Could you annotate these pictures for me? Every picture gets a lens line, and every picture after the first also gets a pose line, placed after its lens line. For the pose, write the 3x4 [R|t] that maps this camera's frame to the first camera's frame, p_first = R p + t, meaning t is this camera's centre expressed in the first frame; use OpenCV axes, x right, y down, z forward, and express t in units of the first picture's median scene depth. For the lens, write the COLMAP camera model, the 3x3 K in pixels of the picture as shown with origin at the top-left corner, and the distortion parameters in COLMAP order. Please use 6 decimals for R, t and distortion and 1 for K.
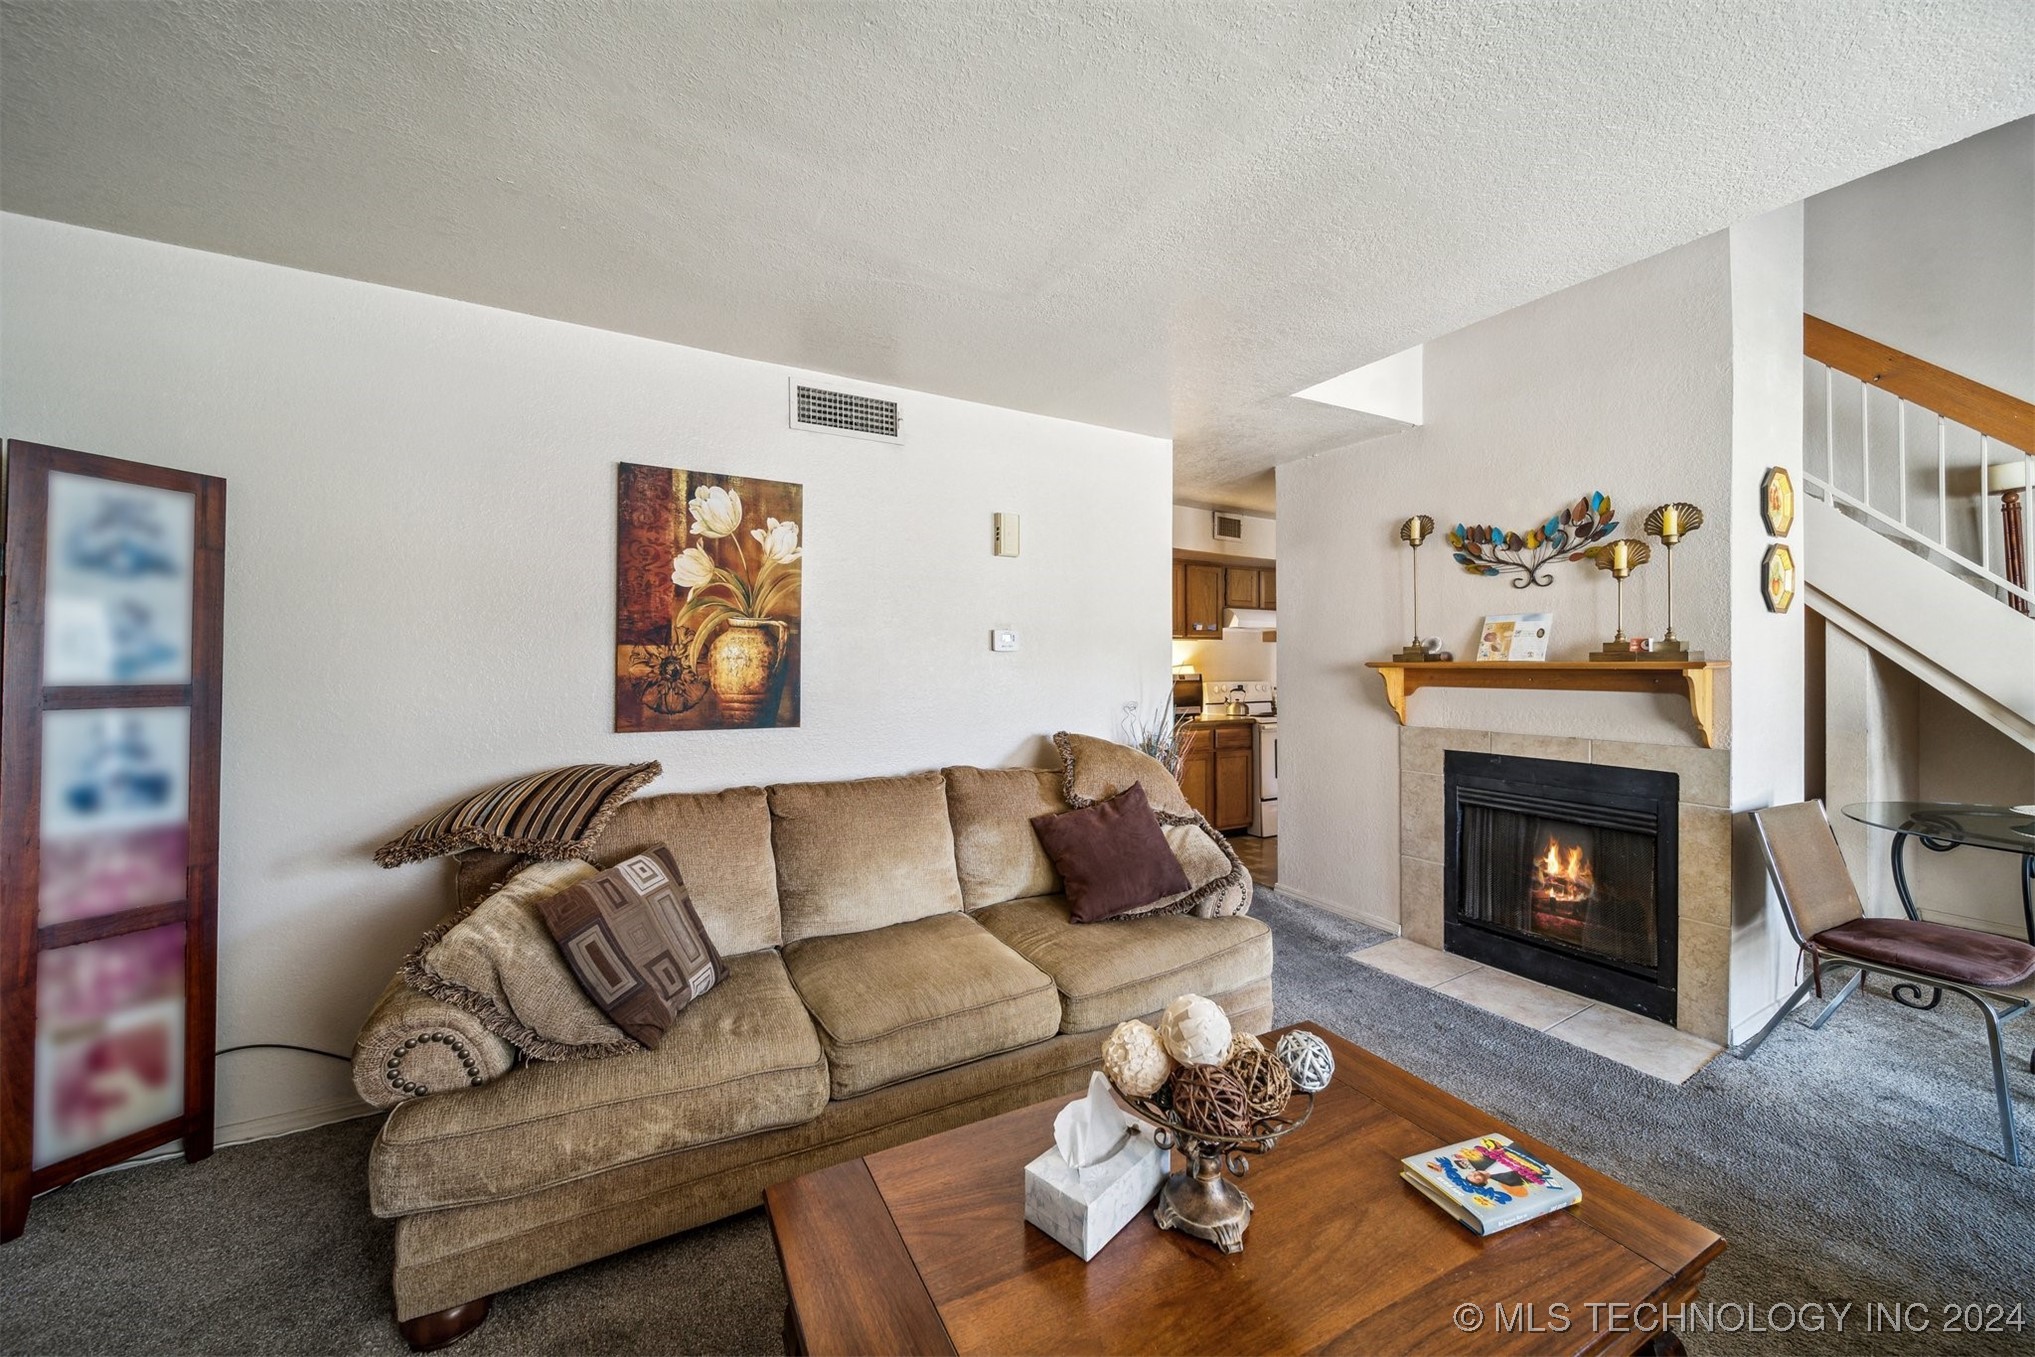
lens RADIAL K [[721.1, 0, 1012.4], [0, 721.1, 670.2], [0, 0, 1]] dist [-0.006945, -0.000604]
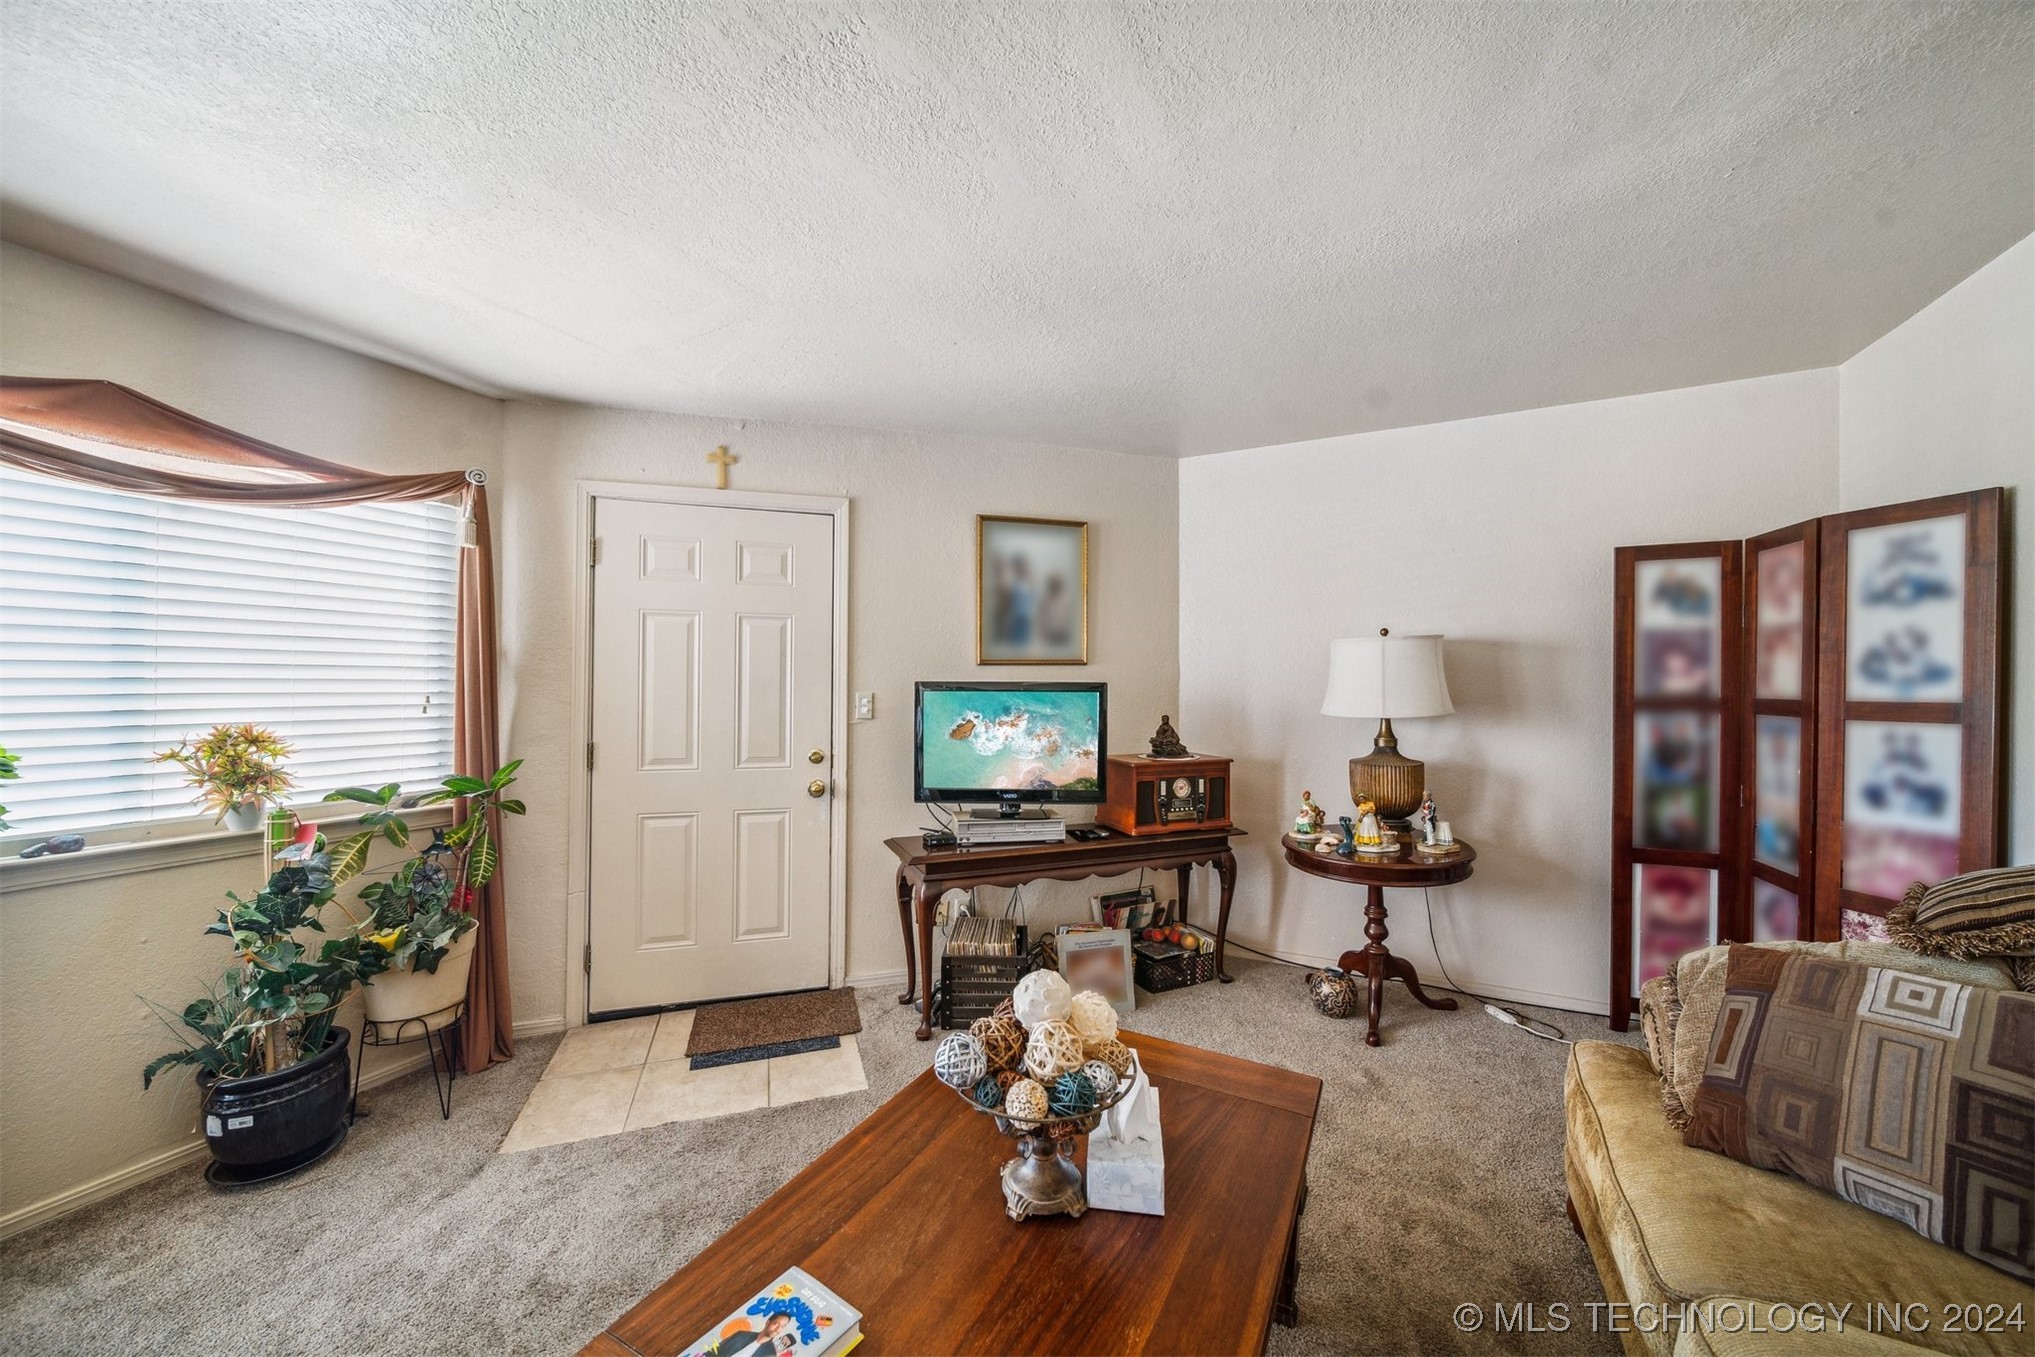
lens RADIAL K [[721.1, 0, 1016.6], [0, 721.1, 688.2], [0, 0, 1]] dist [-0.006945, -0.000604]
pose [[-0.827111, -0.001614, -0.562036, 0.554222], [-0.000818, 0.999998, -0.001667, 0.002396], [0.562038, -0.000919, -0.827111, 1.141230]]
